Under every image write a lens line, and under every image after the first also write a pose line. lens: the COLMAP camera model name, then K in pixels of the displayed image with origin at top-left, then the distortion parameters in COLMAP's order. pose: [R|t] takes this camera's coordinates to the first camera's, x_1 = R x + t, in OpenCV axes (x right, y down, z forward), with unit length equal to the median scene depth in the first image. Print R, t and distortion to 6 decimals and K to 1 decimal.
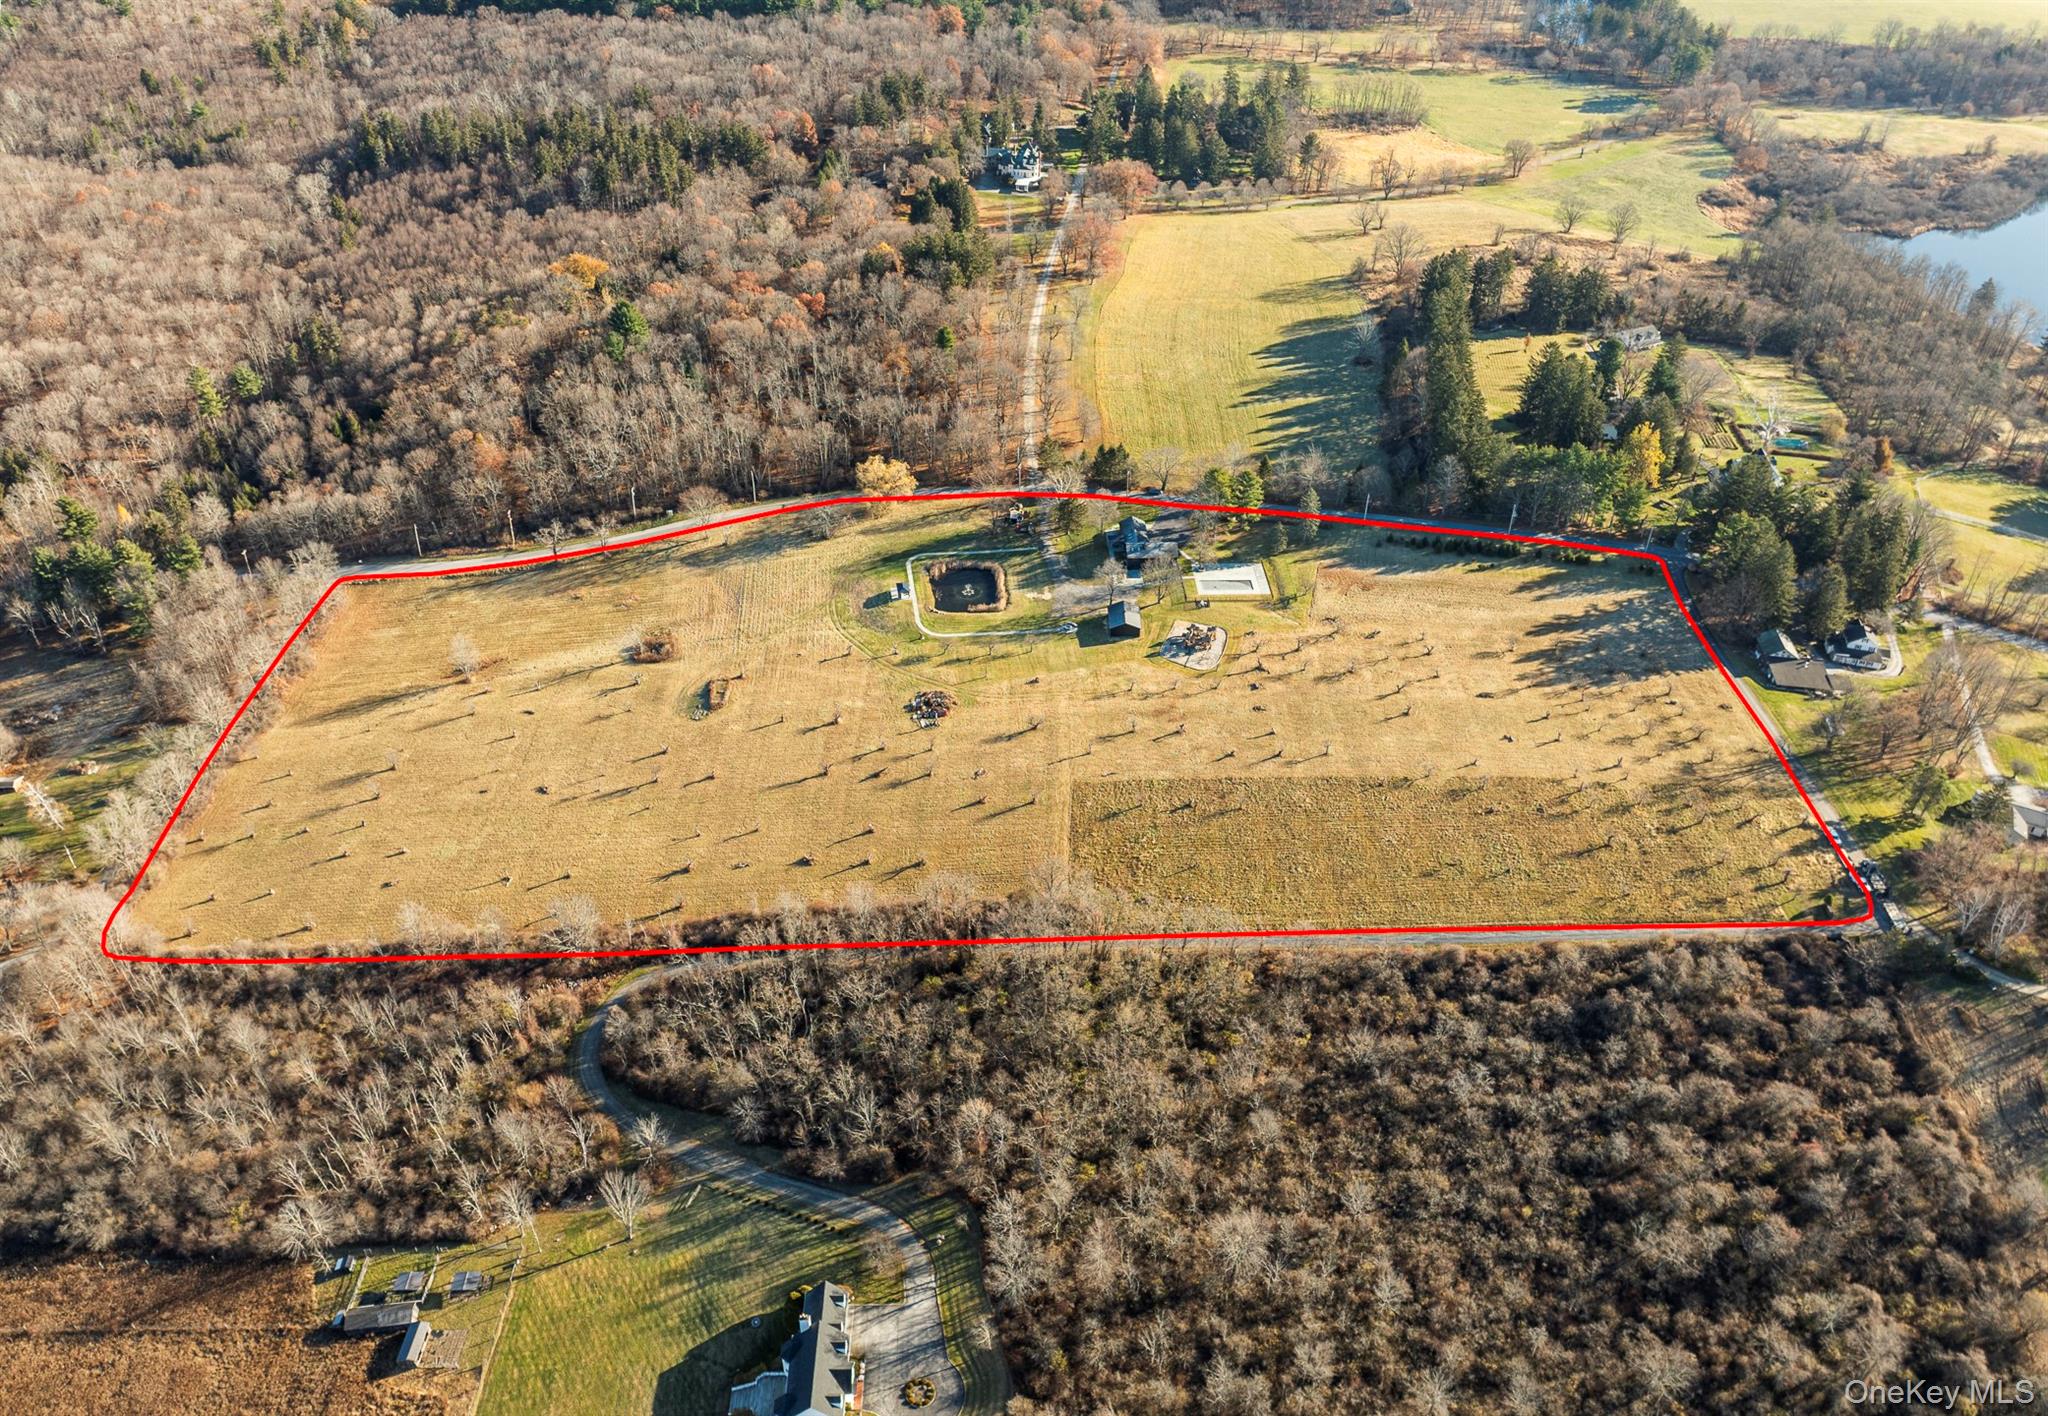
lens RADIAL K [[1468.6, 0, 1027.4], [0, 1468.6, 707.9], [0, 0, 1]] dist [-0.040338, 0.000835]
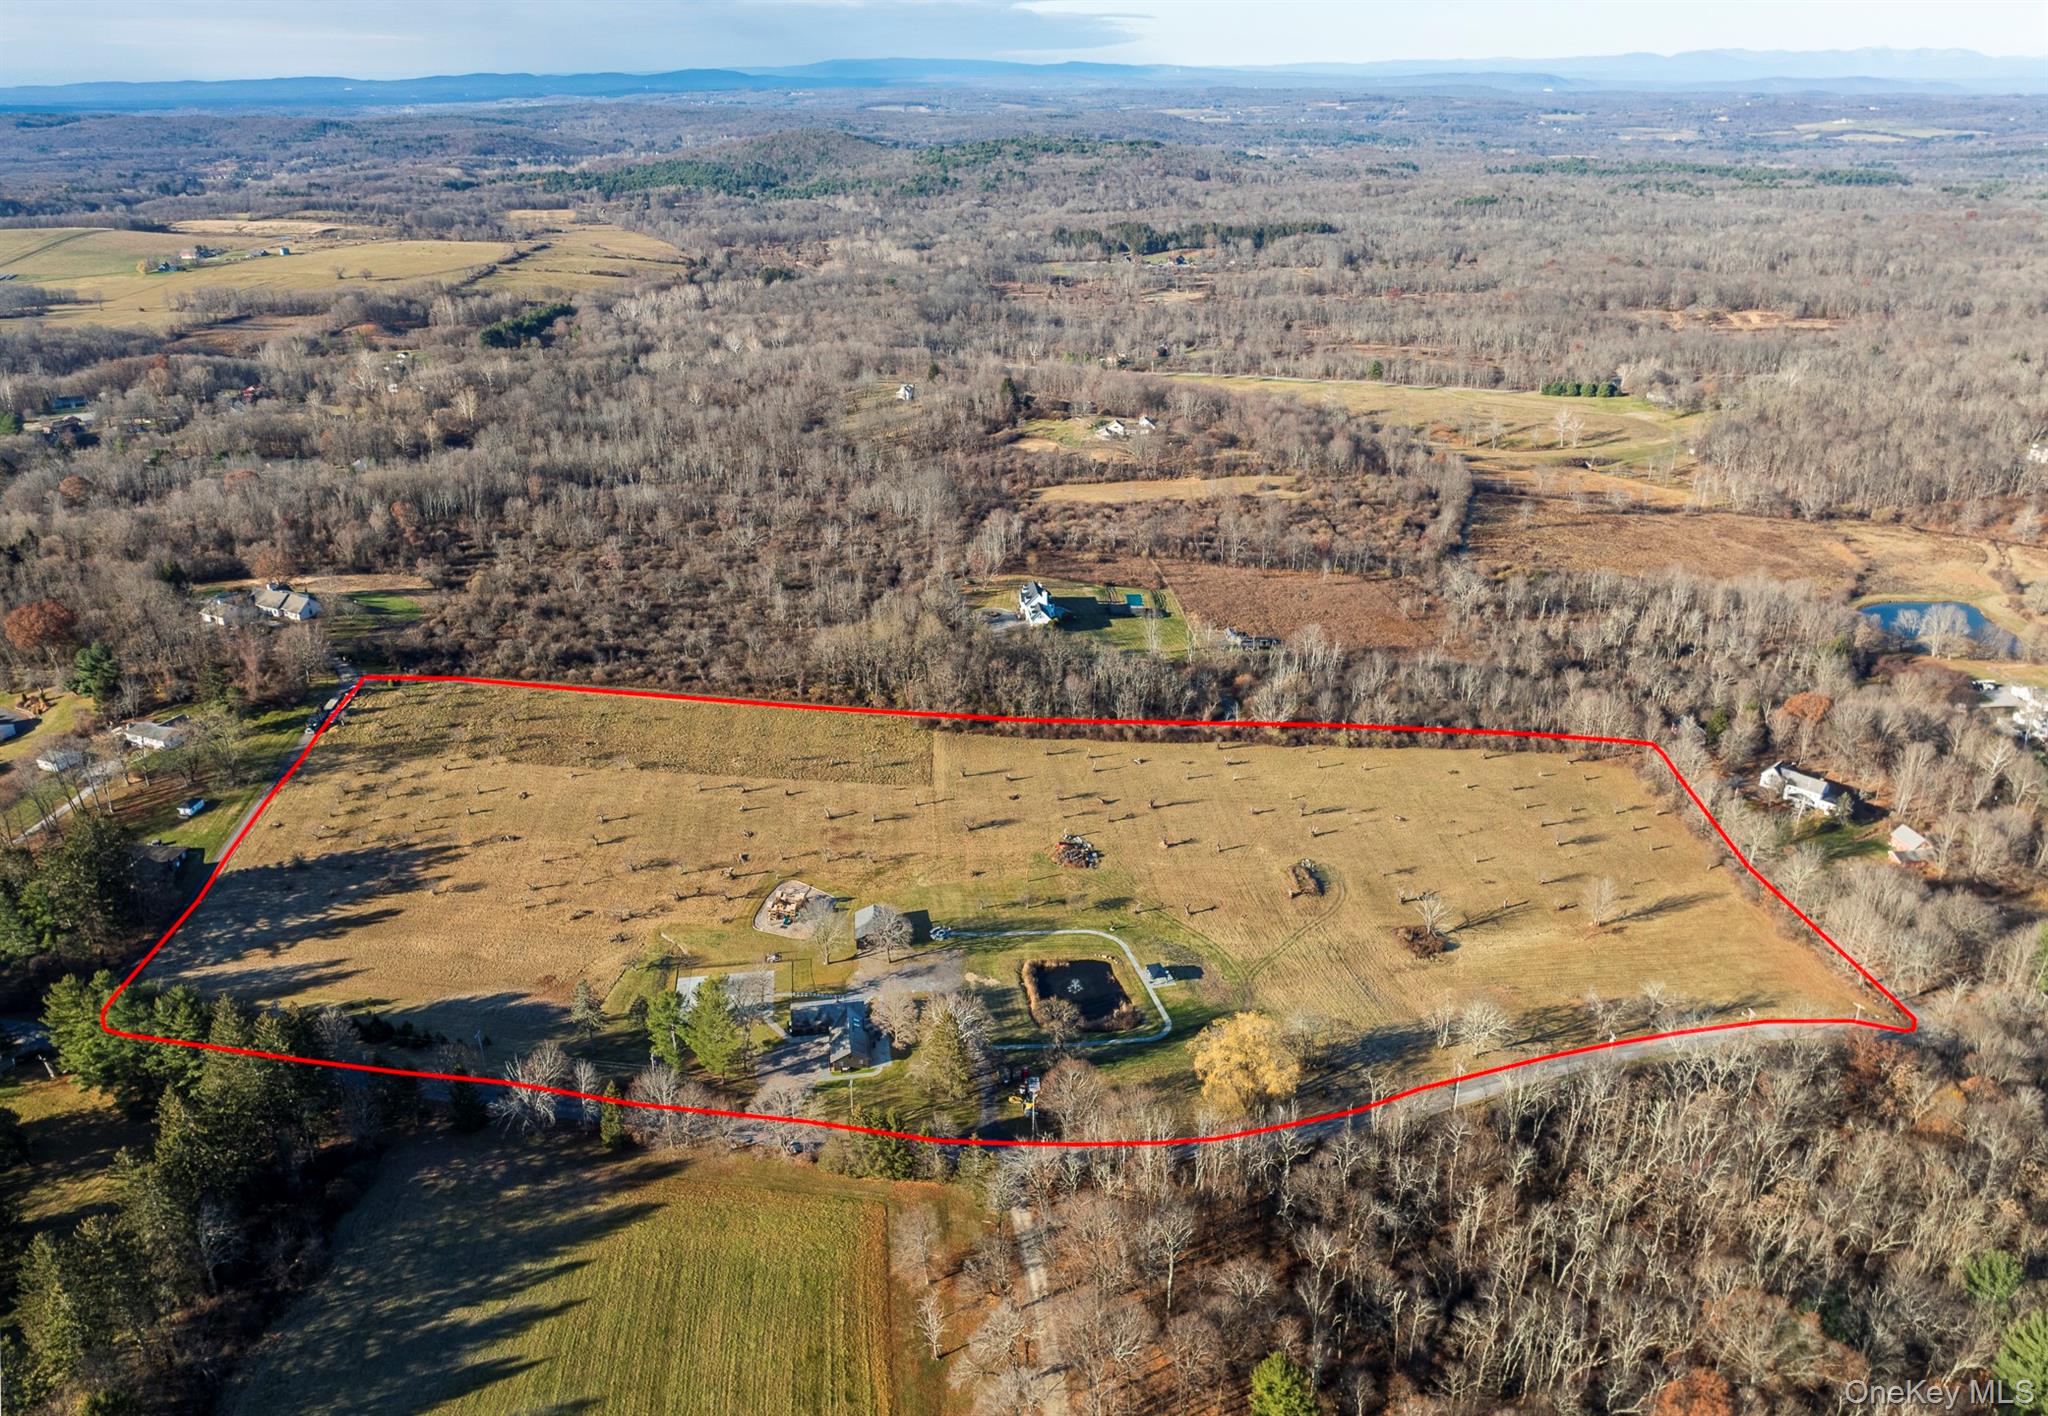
lens RADIAL K [[1468.6, 0, 1027.4], [0, 1468.6, 707.9], [0, 0, 1]] dist [-0.040338, 0.000835]
pose [[-0.994142, 0.023369, -0.105528, 0.067222], [-0.081707, 0.476649, 0.875288, -0.892748], [0.070754, 0.878783, -0.471947, 1.344797]]
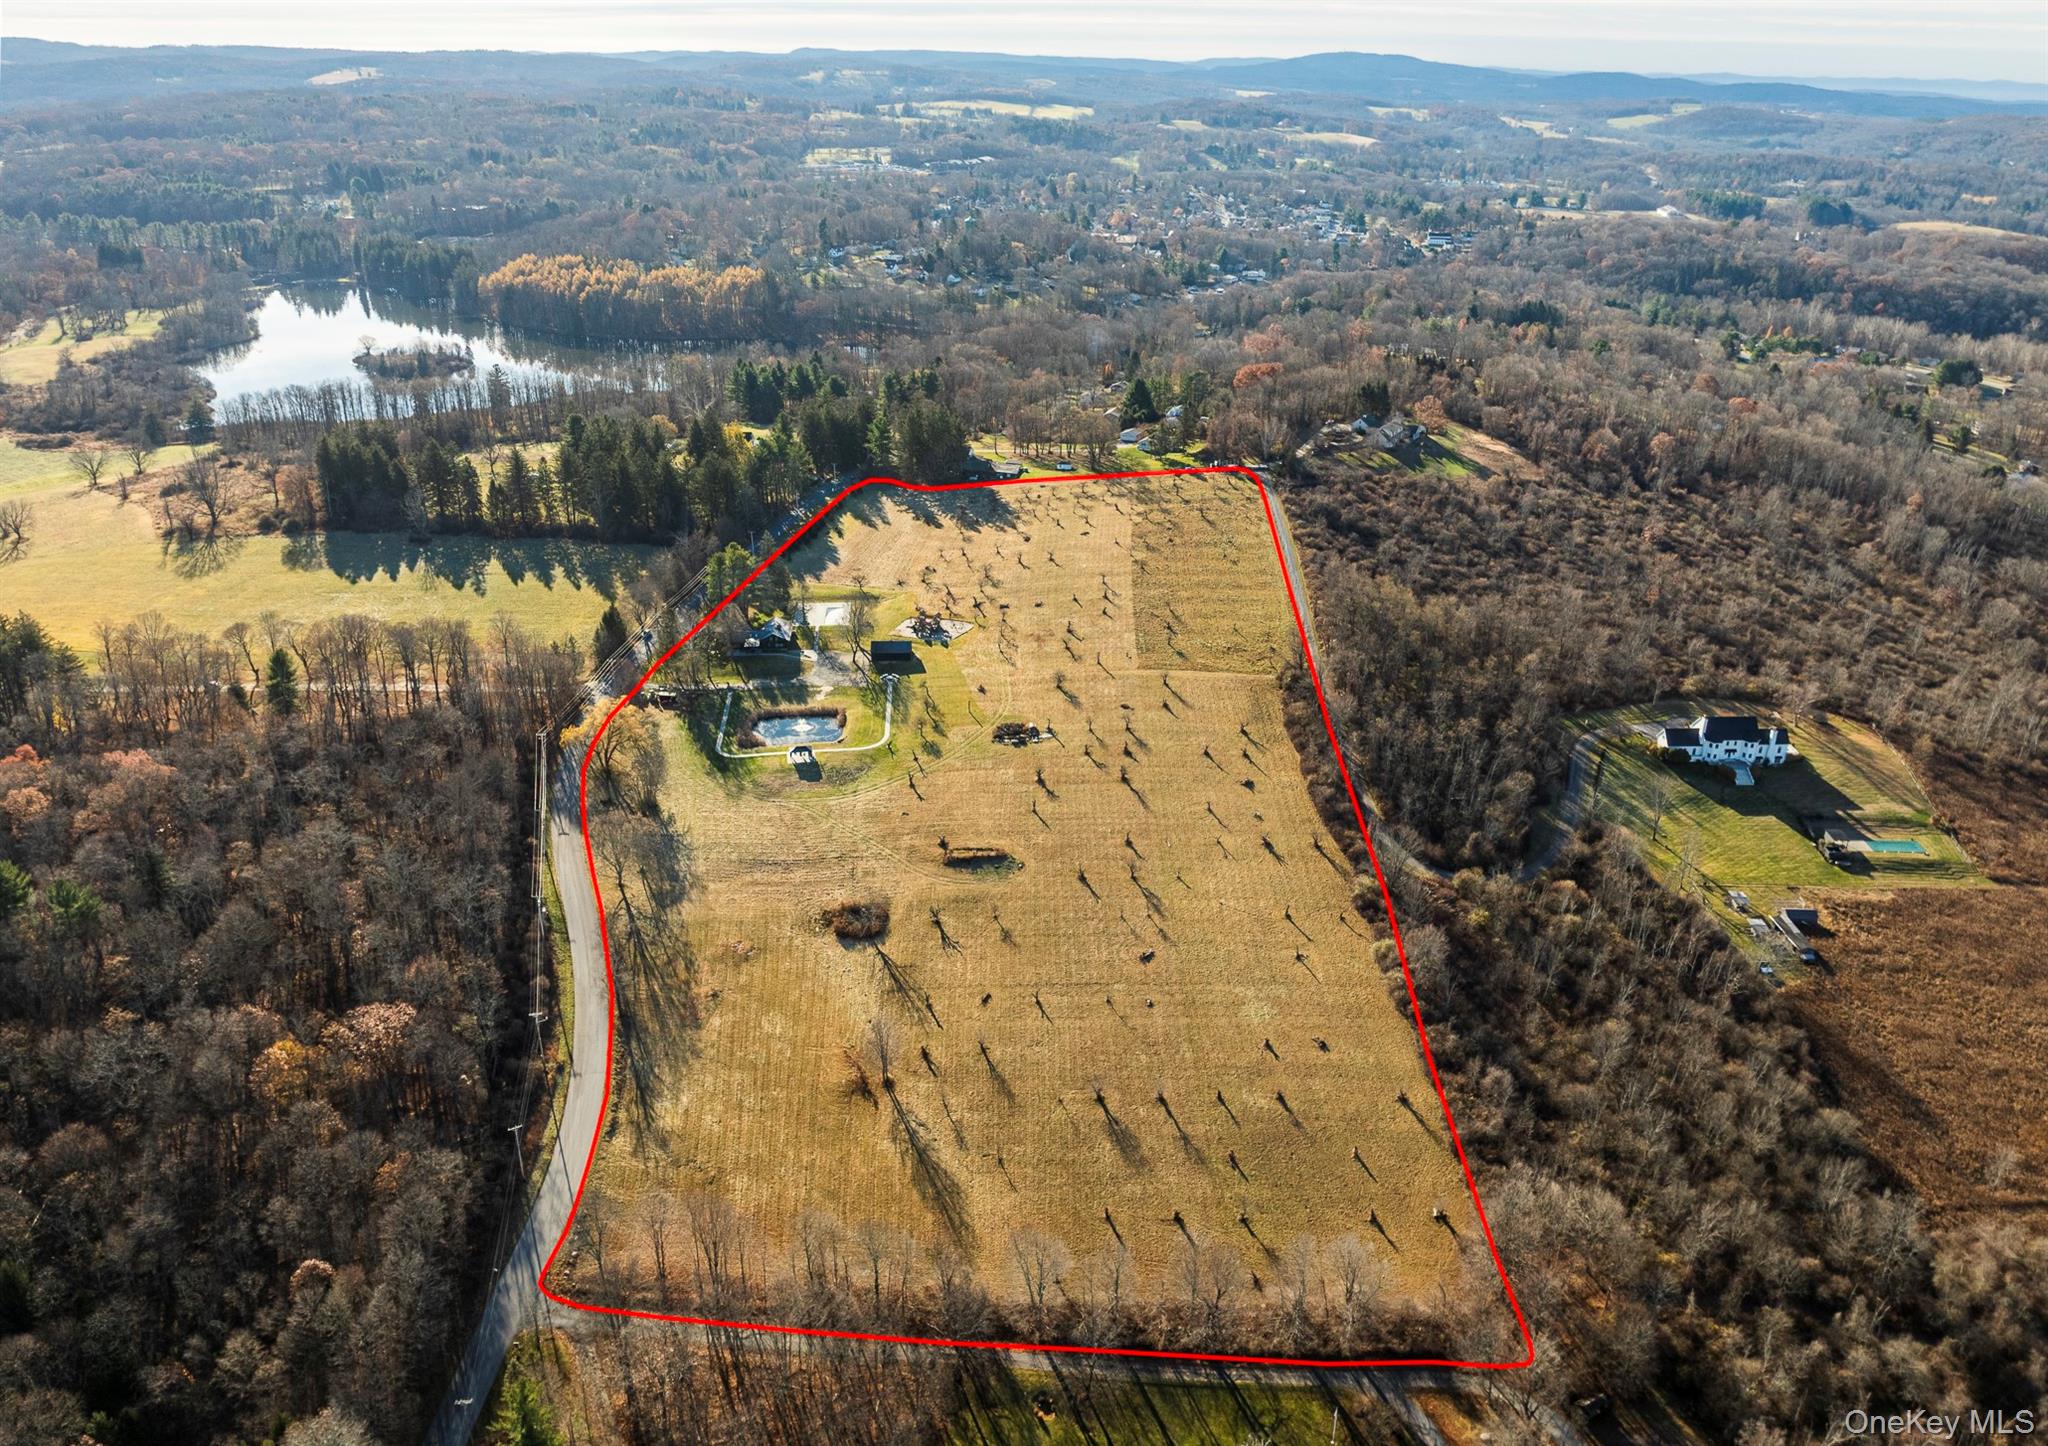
lens RADIAL K [[1586.2, 0, 1055.5], [0, 1586.2, 723.2], [0, 0, 1]] dist [-0.051028, 0.008219]
pose [[-0.034084, -0.413183, 0.910010, -1.020663], [0.601387, 0.718763, 0.348874, -0.358510], [-0.798230, 0.559160, 0.223984, 0.715762]]
